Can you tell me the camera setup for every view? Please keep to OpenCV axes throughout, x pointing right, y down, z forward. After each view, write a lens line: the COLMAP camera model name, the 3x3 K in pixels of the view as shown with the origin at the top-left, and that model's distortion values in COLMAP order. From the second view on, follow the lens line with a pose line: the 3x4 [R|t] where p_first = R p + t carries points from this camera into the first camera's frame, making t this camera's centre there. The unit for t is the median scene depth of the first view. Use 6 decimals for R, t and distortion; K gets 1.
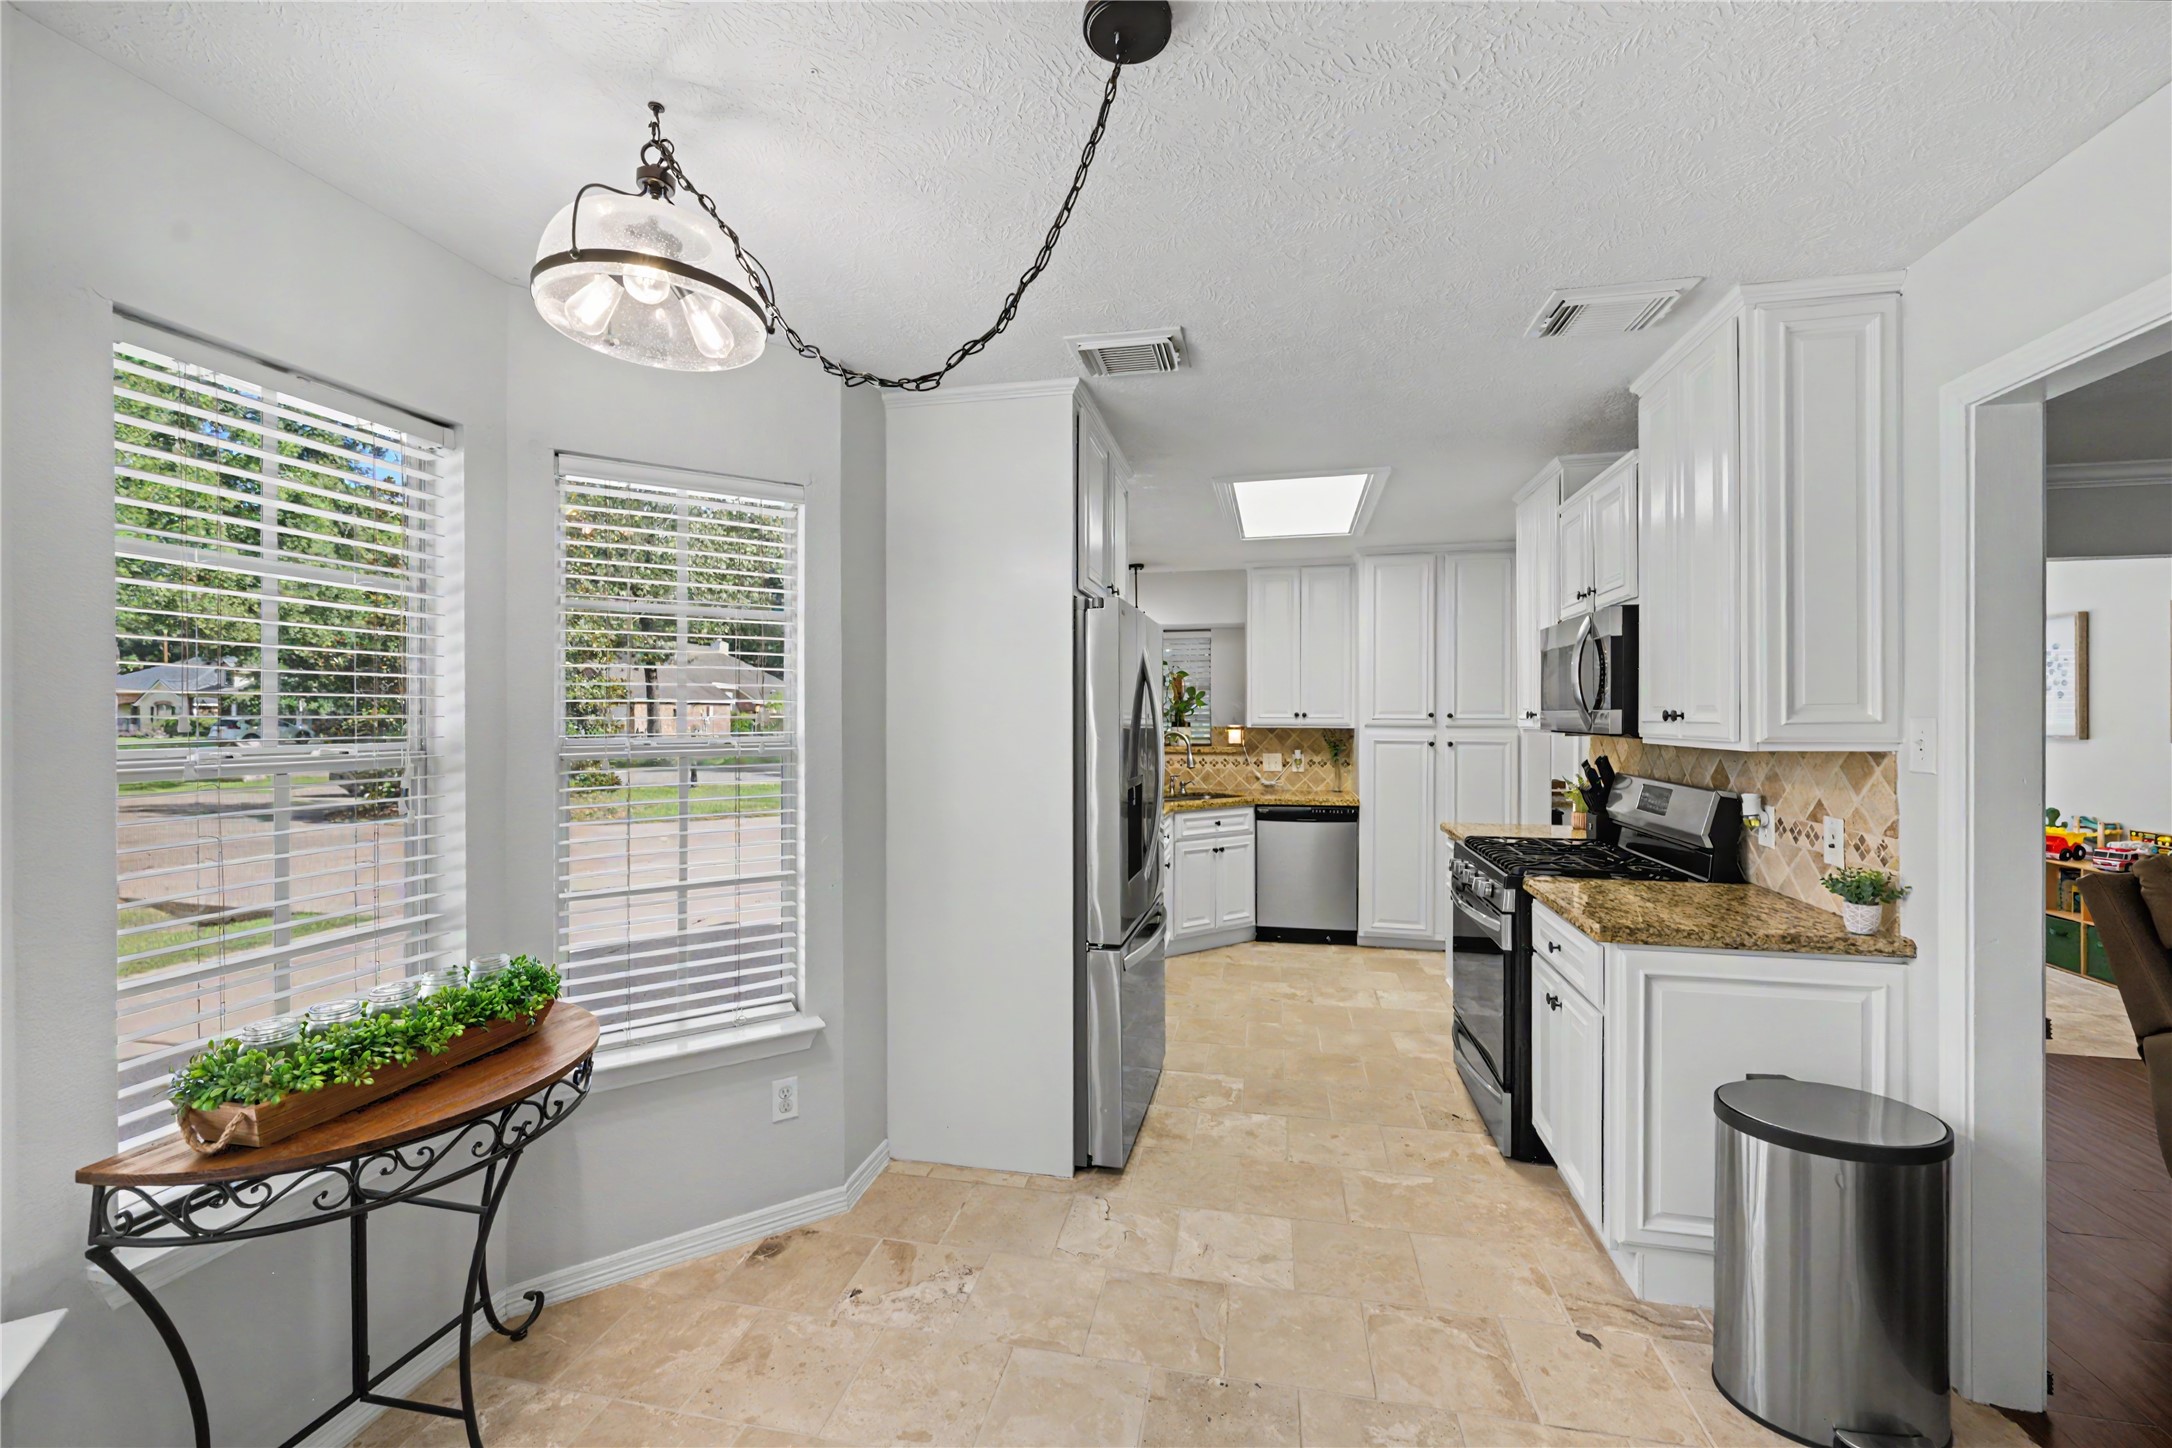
lens RADIAL K [[850.0, 0, 1092.2], [0, 850.0, 720.6], [0, 0, 1]] dist [0.000580, -0.000011]
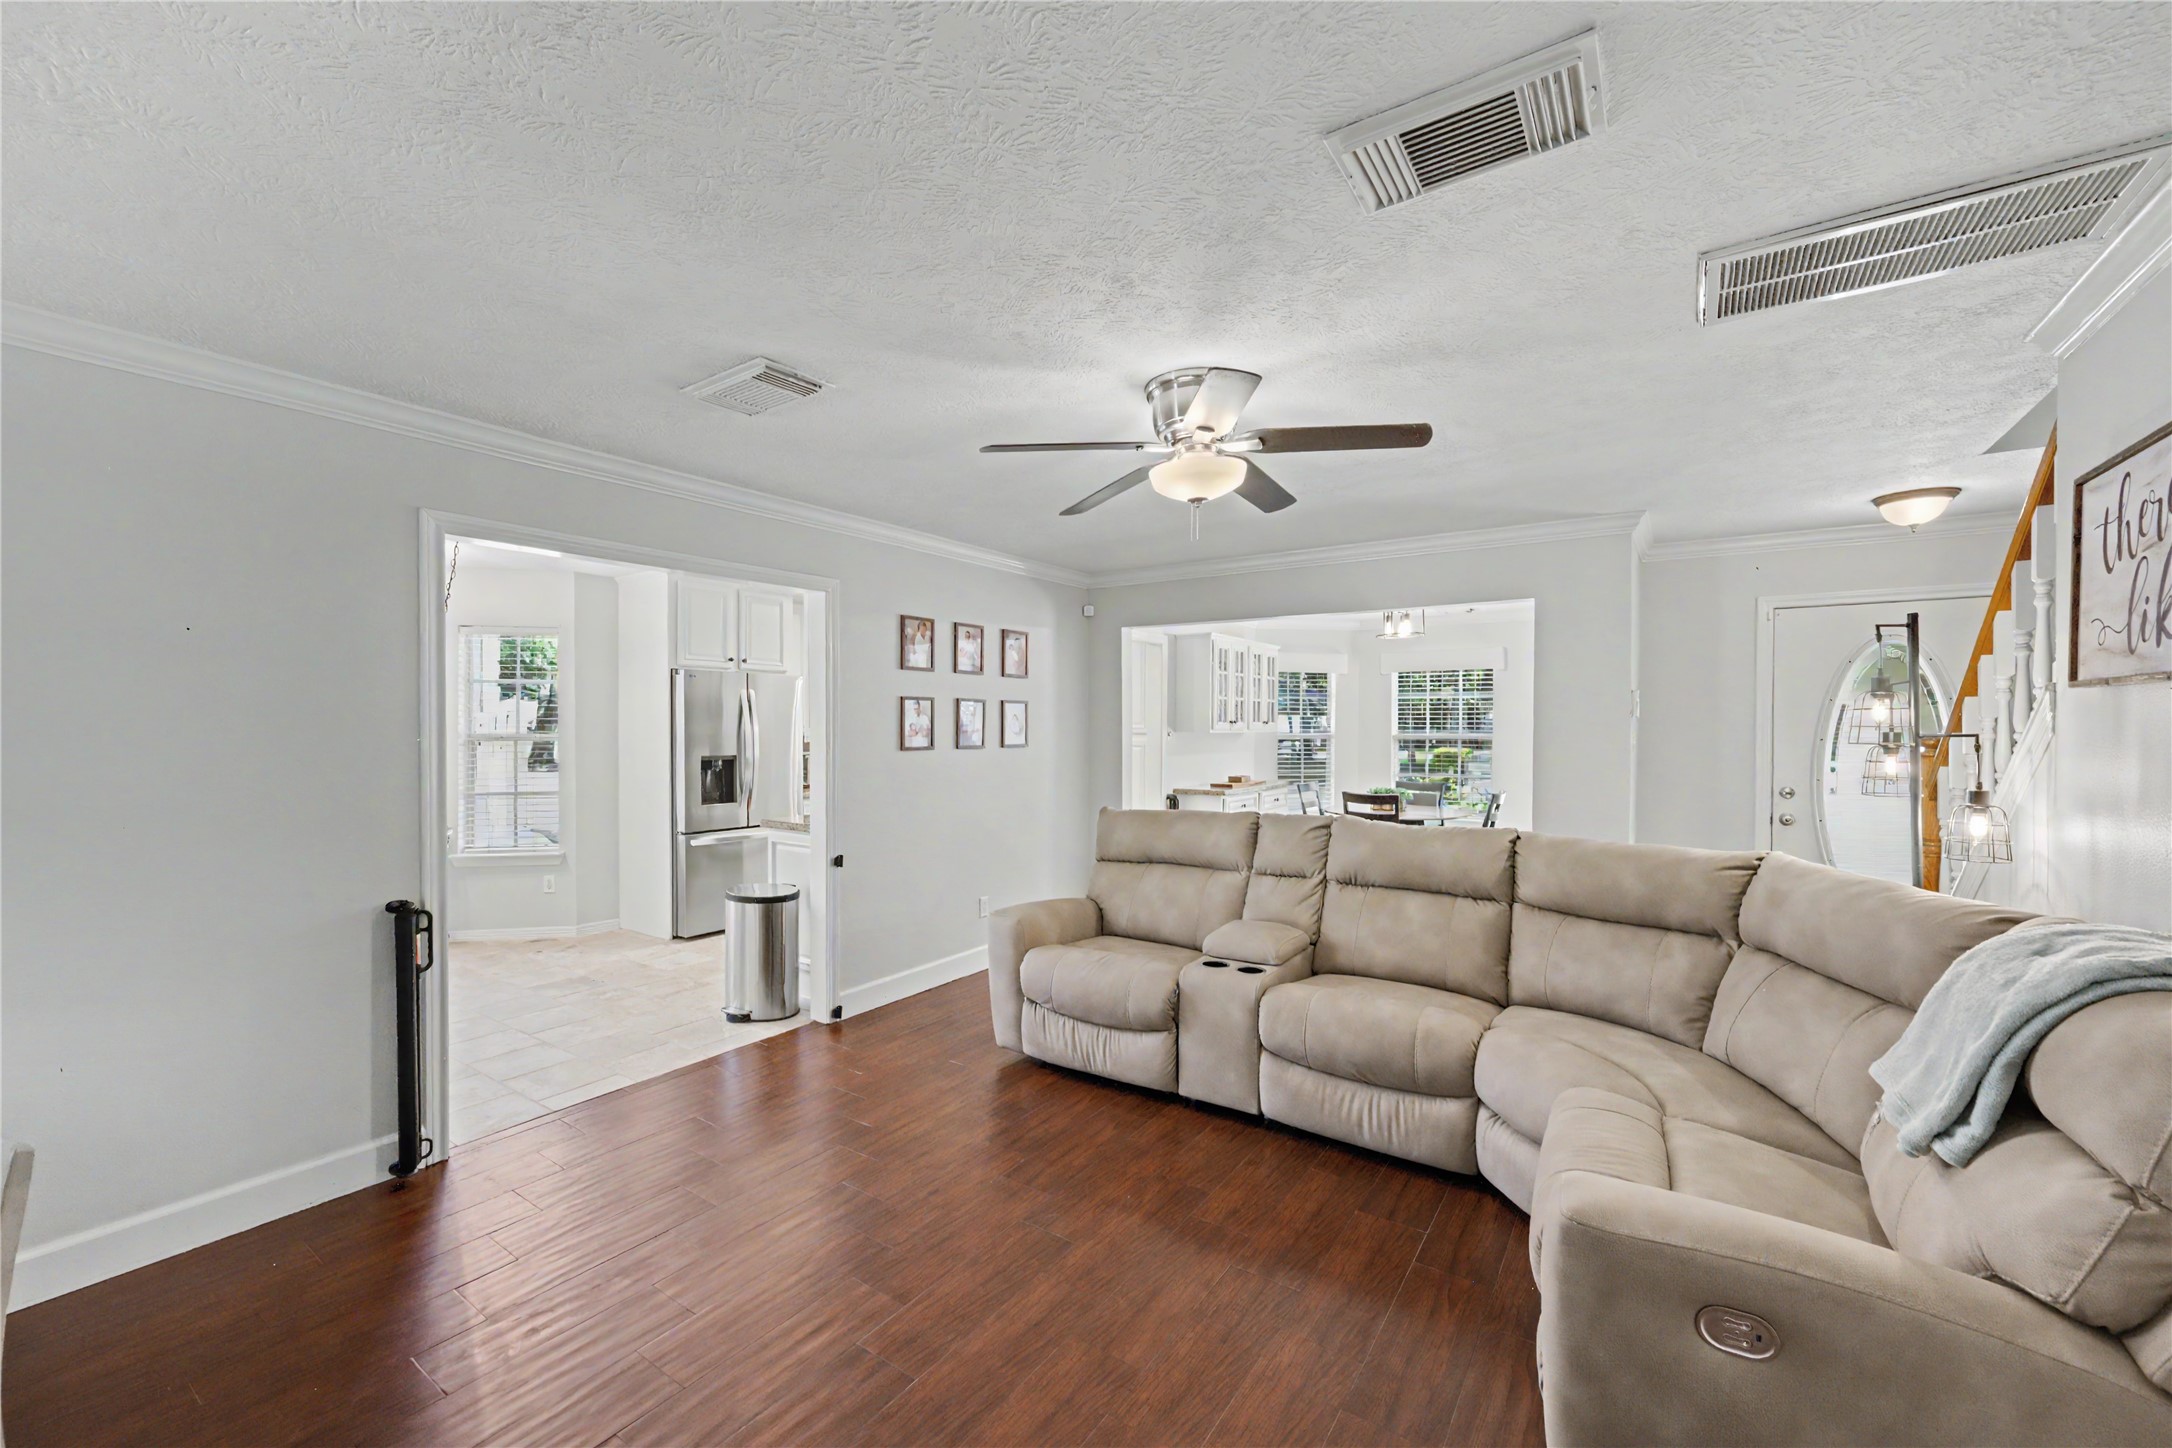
lens RADIAL K [[850.0, 0, 1090.3], [0, 850.0, 734.5], [0, 0, 1]] dist [0.000580, -0.000011]
pose [[0.927779, 0.001250, -0.373128, 0.932547], [-0.002400, 0.999994, -0.002619, 0.011355], [0.373123, 0.003325, 0.927776, -0.314289]]
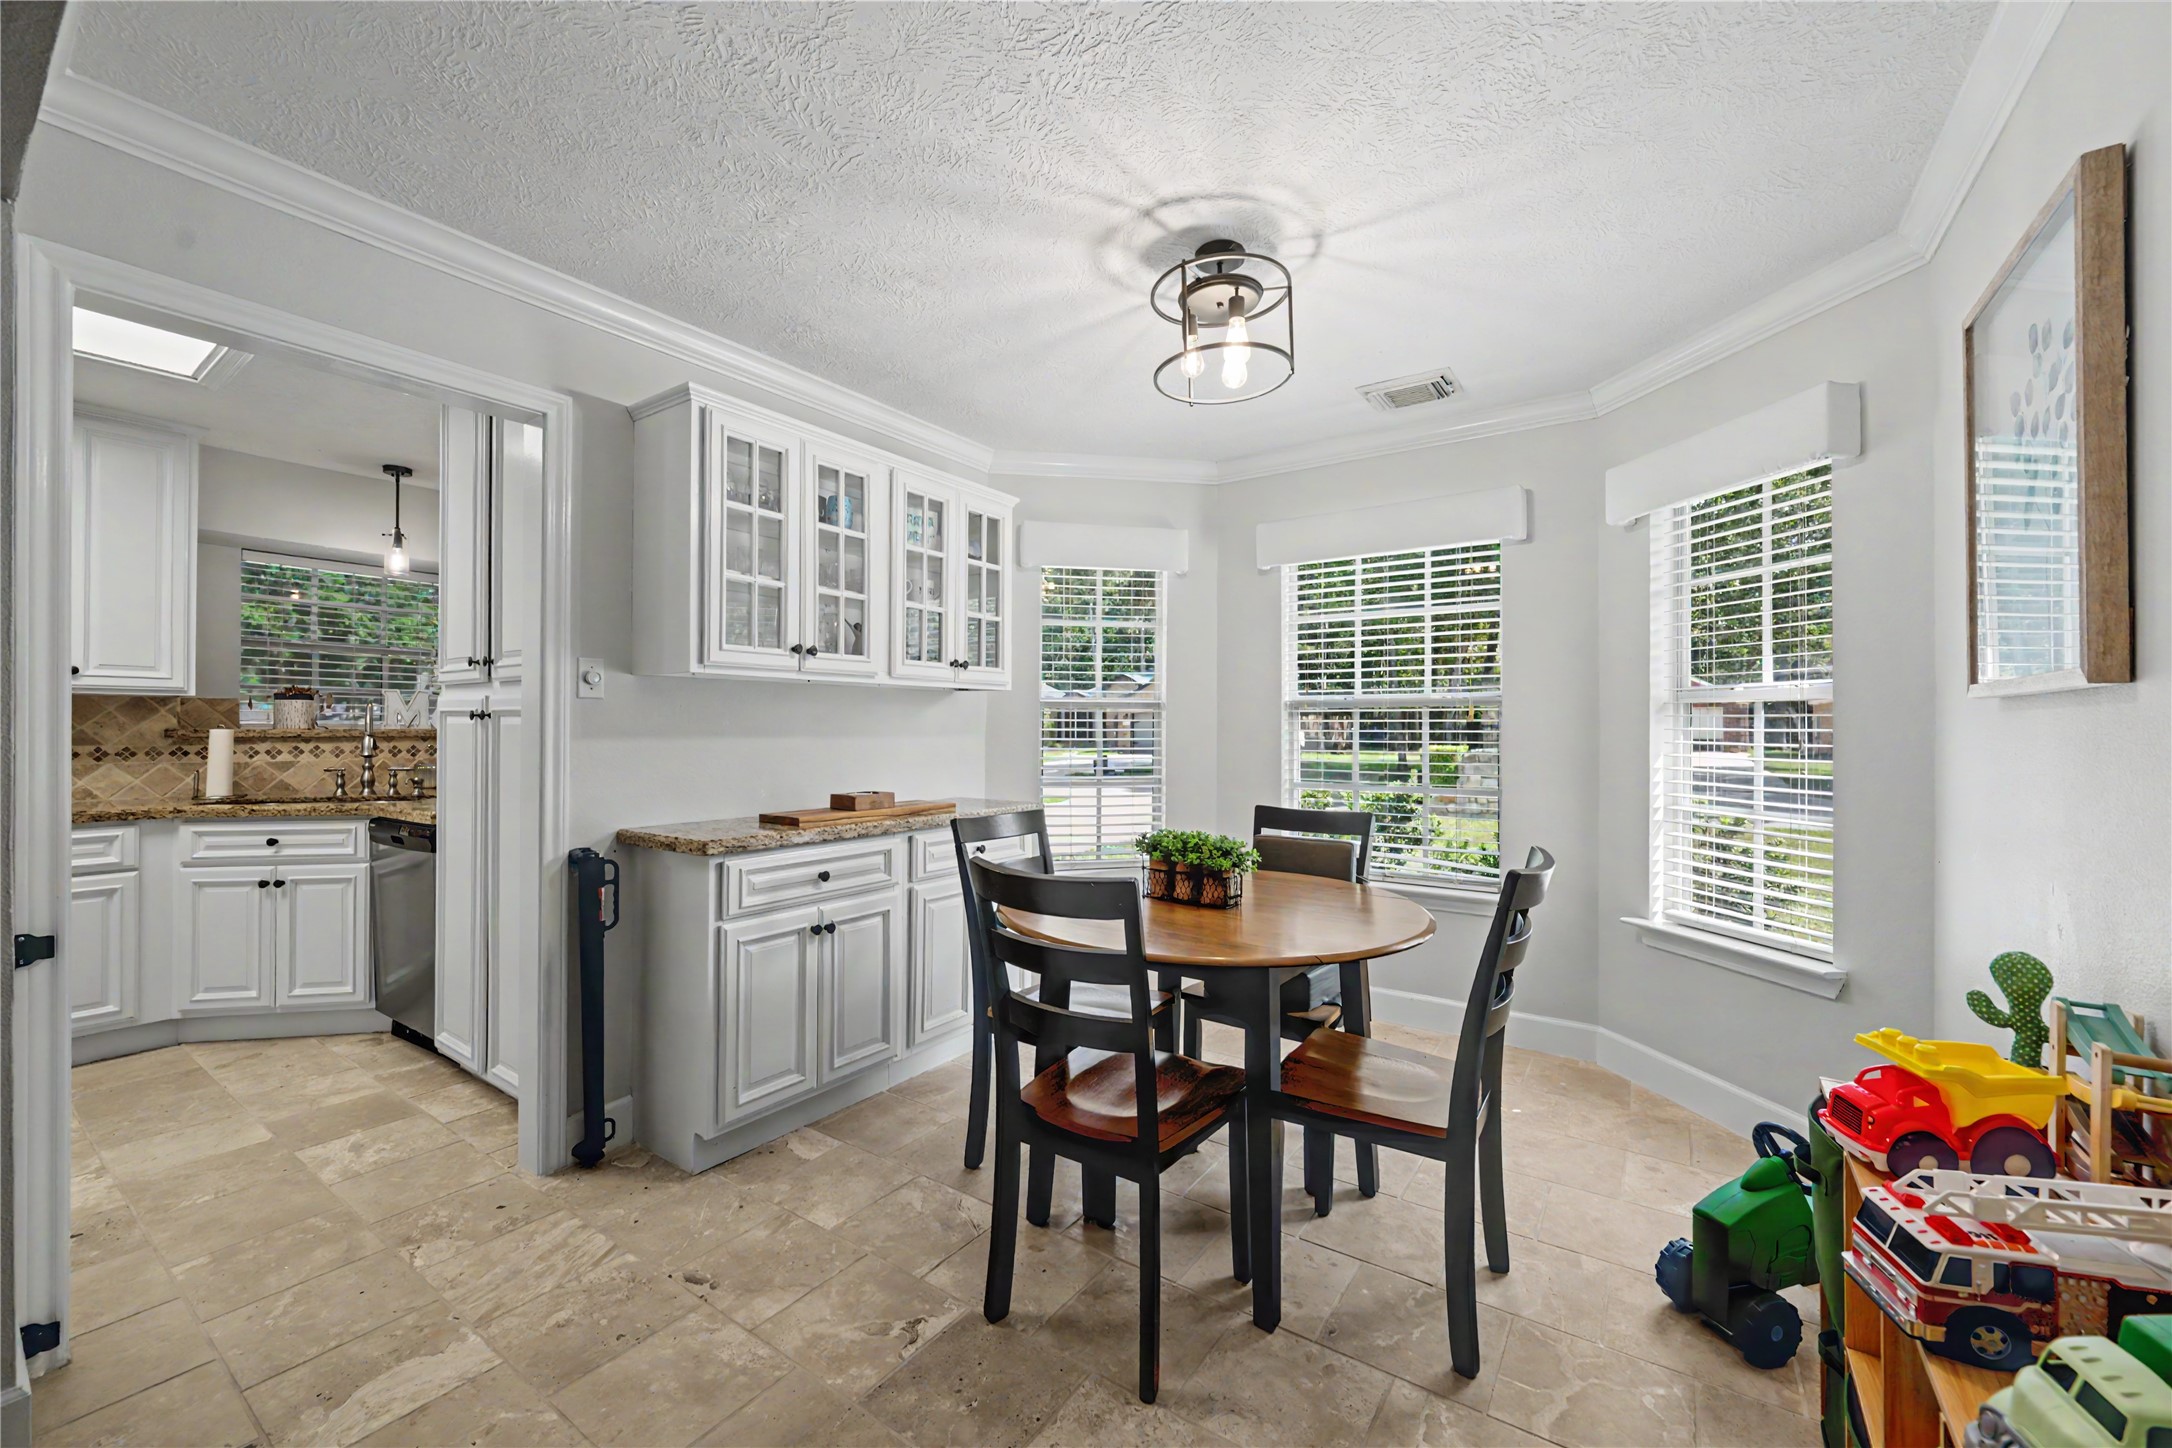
lens RADIAL K [[850.0, 0, 1082.4], [0, 850.0, 723.3], [0, 0, 1]] dist [0.000580, -0.000011]
pose [[0.922555, -0.001284, -0.385864, 0.990984], [-0.003358, 0.999930, -0.011357, 0.037876], [0.385852, 0.011773, 0.922486, 0.668442]]
